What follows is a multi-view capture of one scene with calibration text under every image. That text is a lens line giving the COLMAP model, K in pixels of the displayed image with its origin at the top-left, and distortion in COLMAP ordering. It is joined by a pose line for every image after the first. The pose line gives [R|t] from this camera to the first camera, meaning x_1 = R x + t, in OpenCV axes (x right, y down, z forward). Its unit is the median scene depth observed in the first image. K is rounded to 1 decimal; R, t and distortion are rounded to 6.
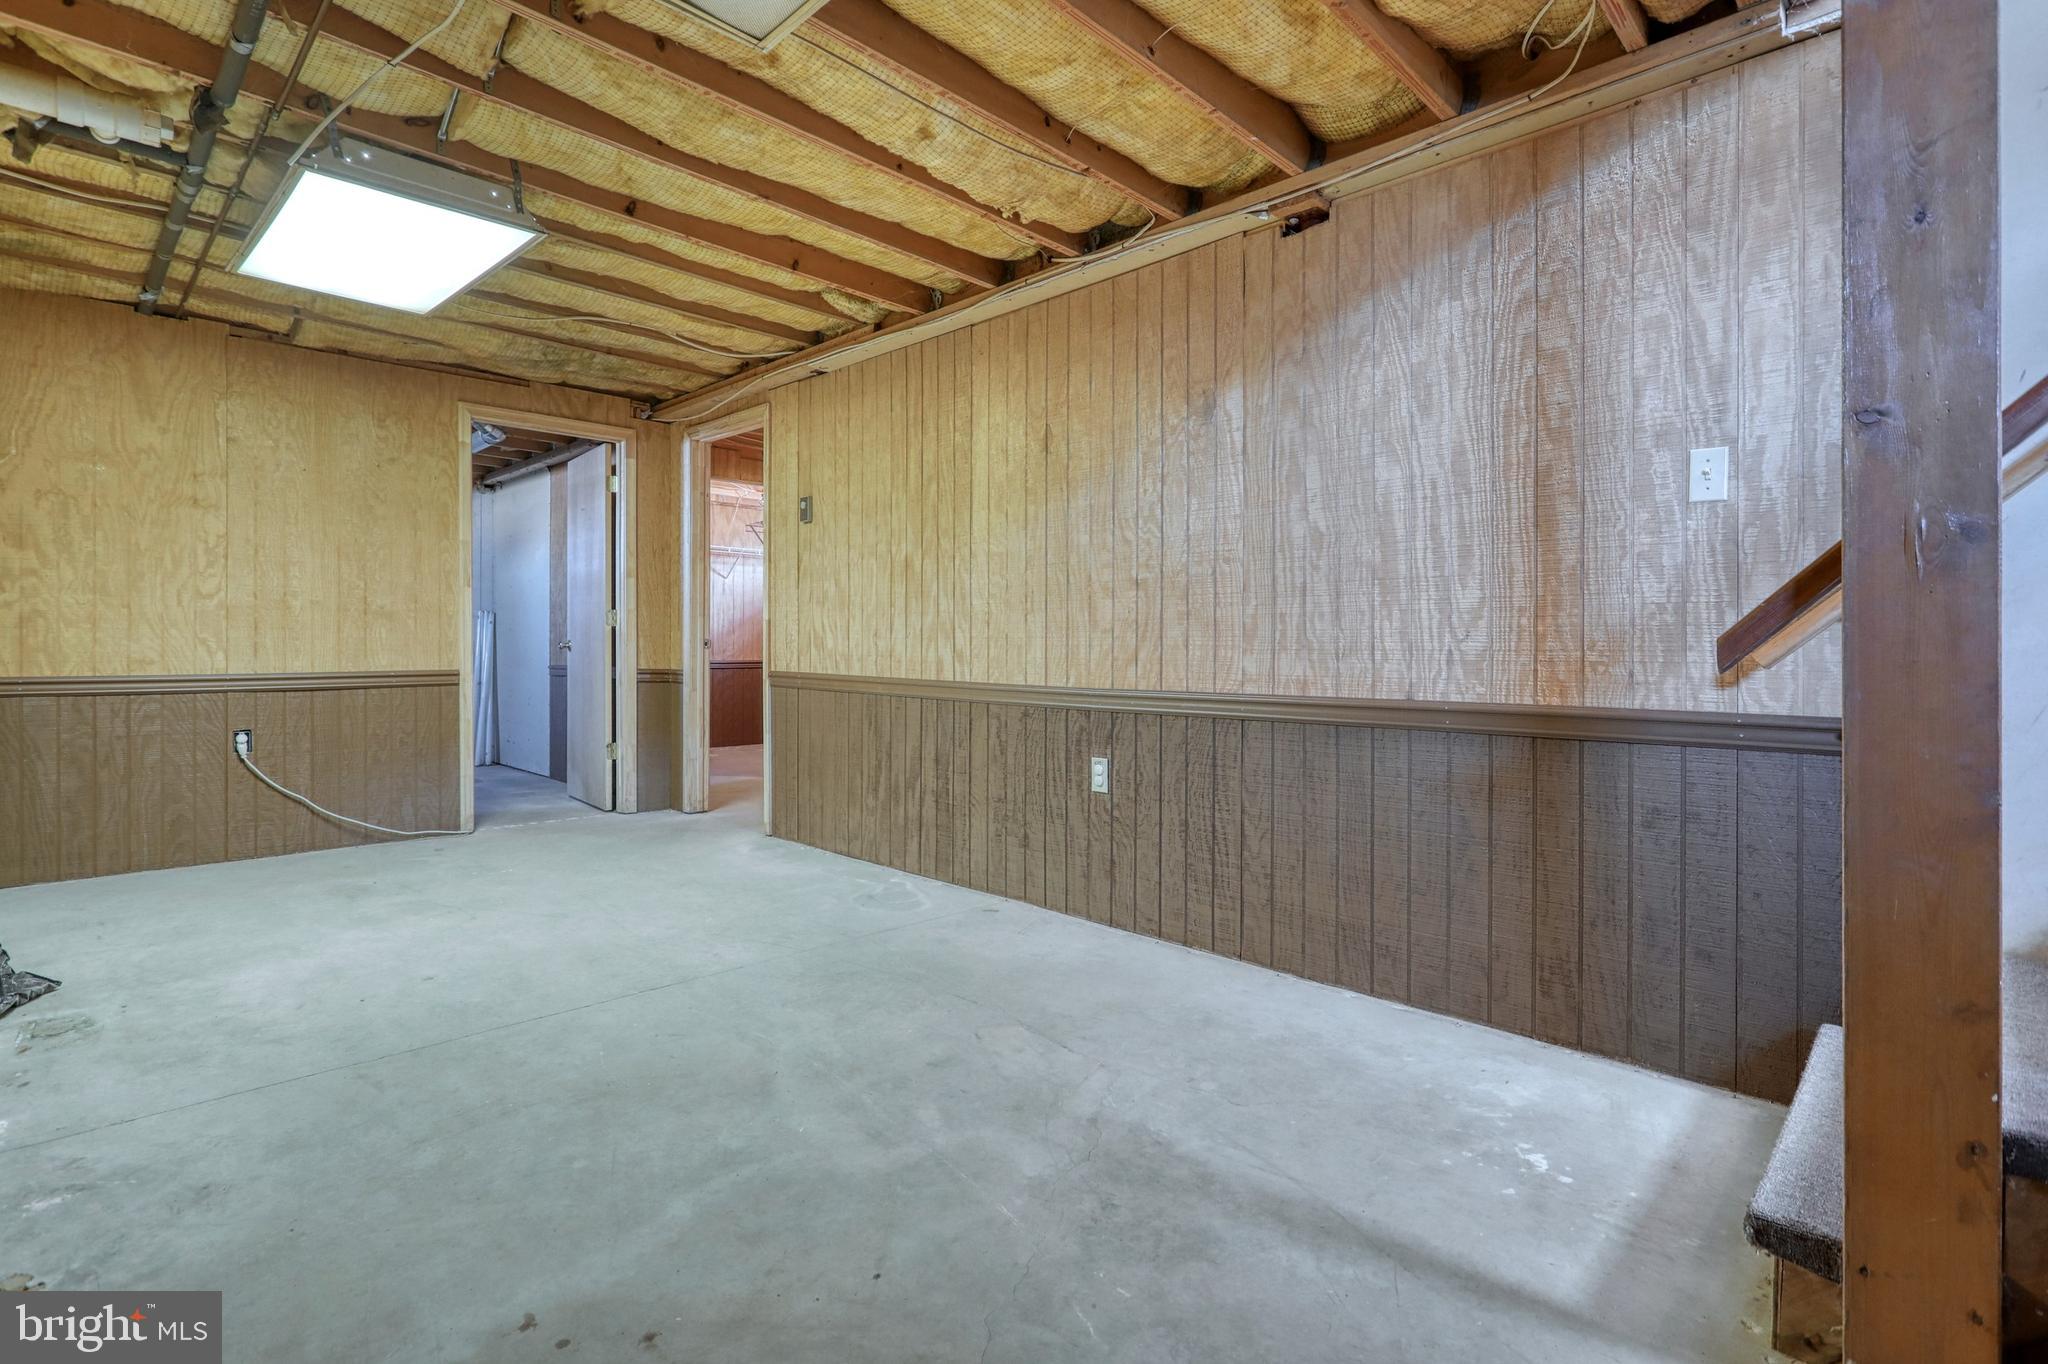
lens RADIAL K [[994.6, 0, 1035.3], [0, 994.6, 646.5], [0, 0, 1]] dist [-0.007888, 0.003964]
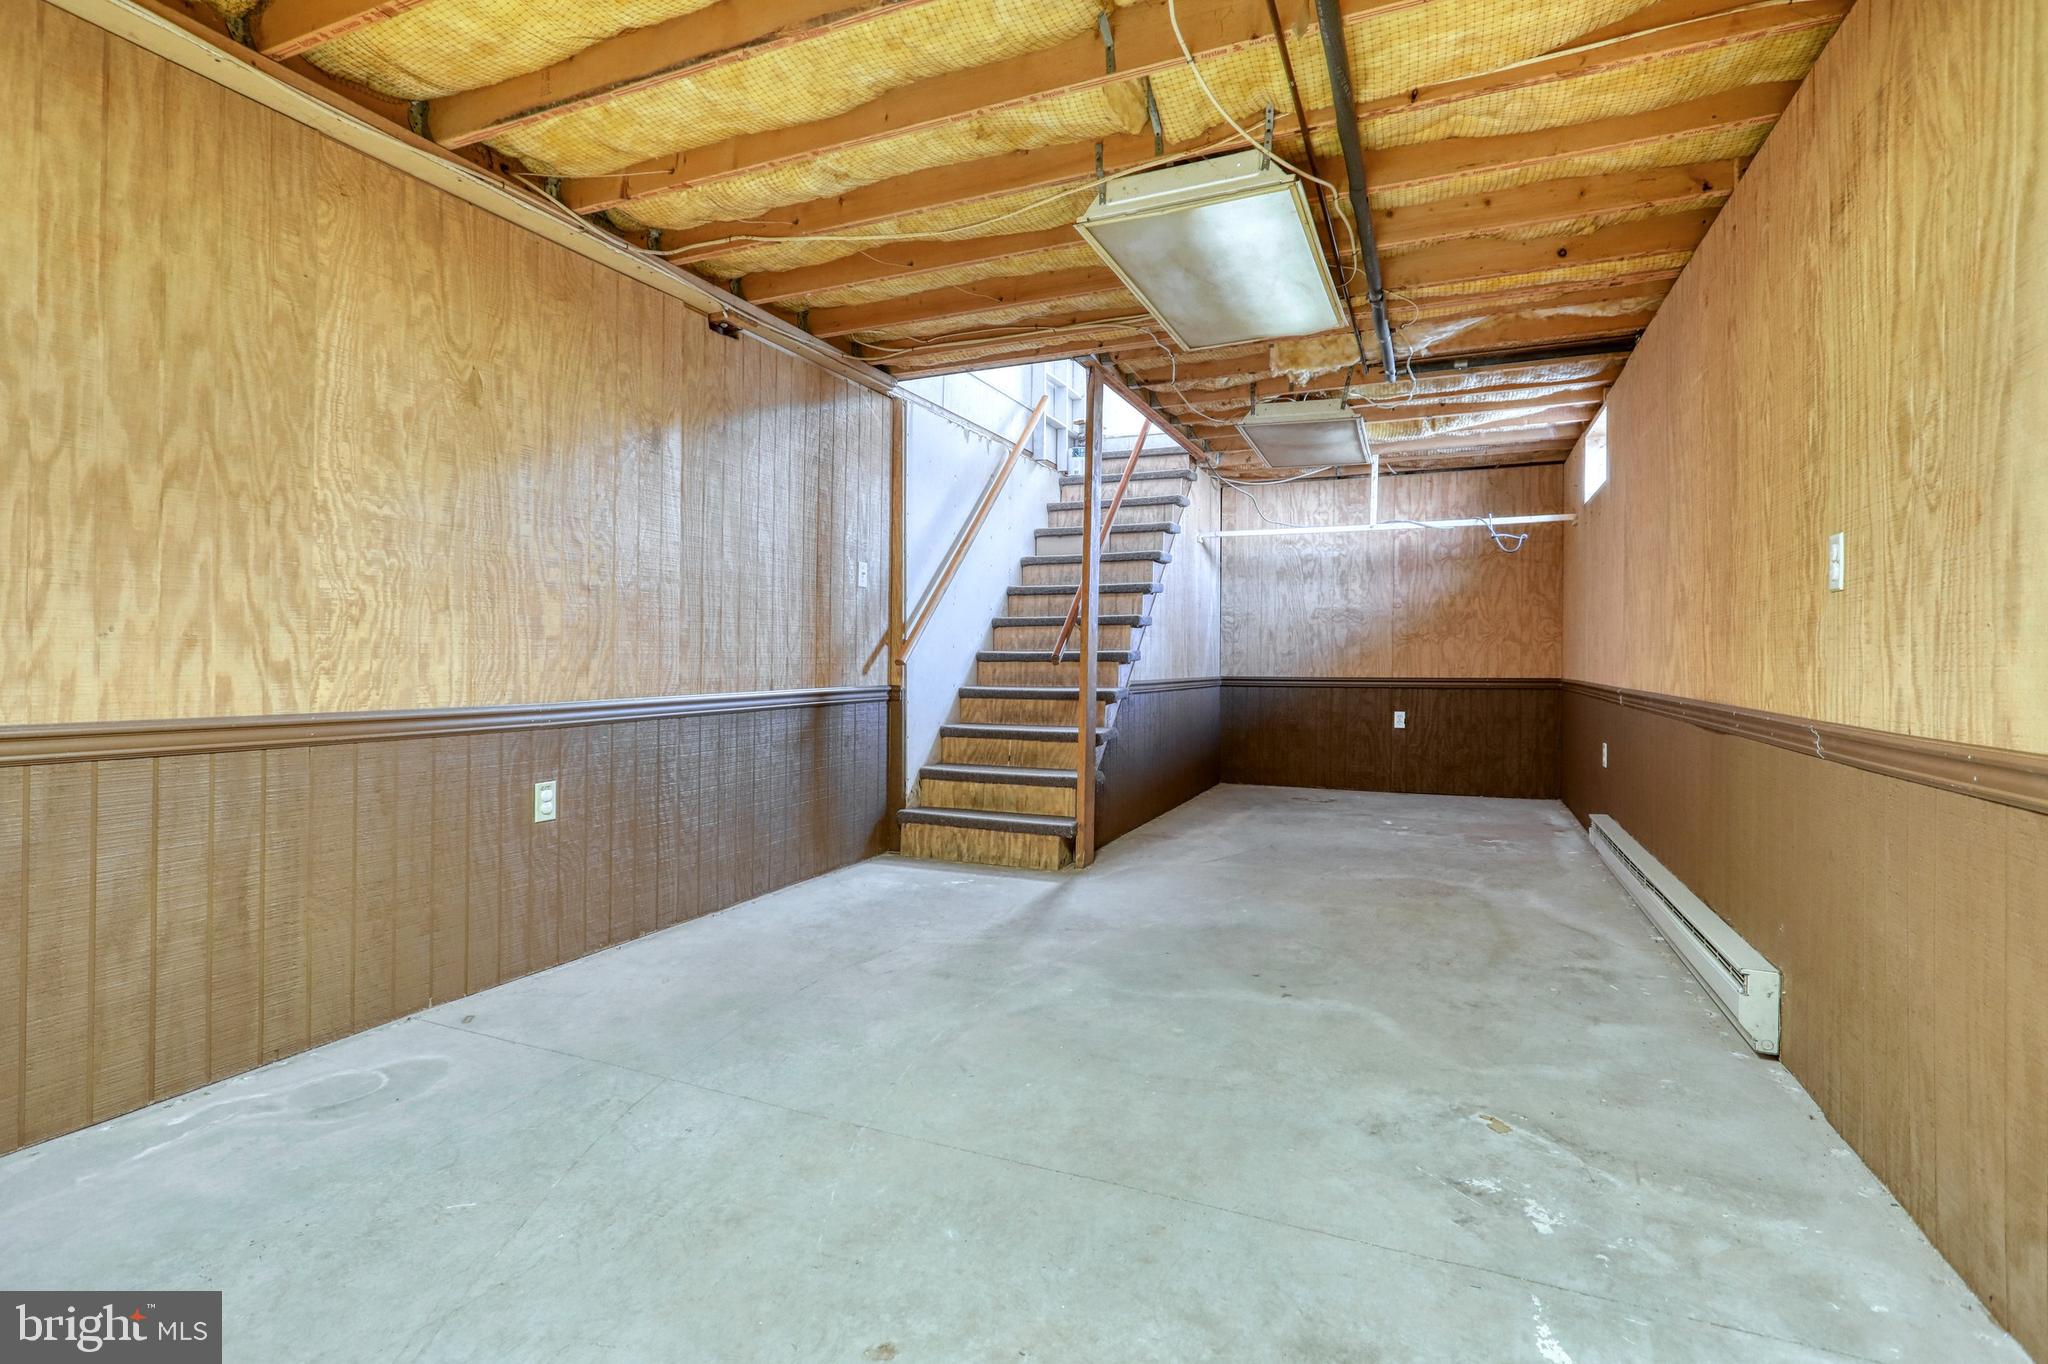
lens RADIAL K [[994.6, 0, 1019.4], [0, 994.6, 668.0], [0, 0, 1]] dist [-0.007888, 0.003964]
pose [[-0.372735, -0.014603, 0.927823, -1.199381], [-0.005909, 0.999893, 0.013364, -0.004168], [-0.927919, -0.000502, -0.372782, 1.244255]]
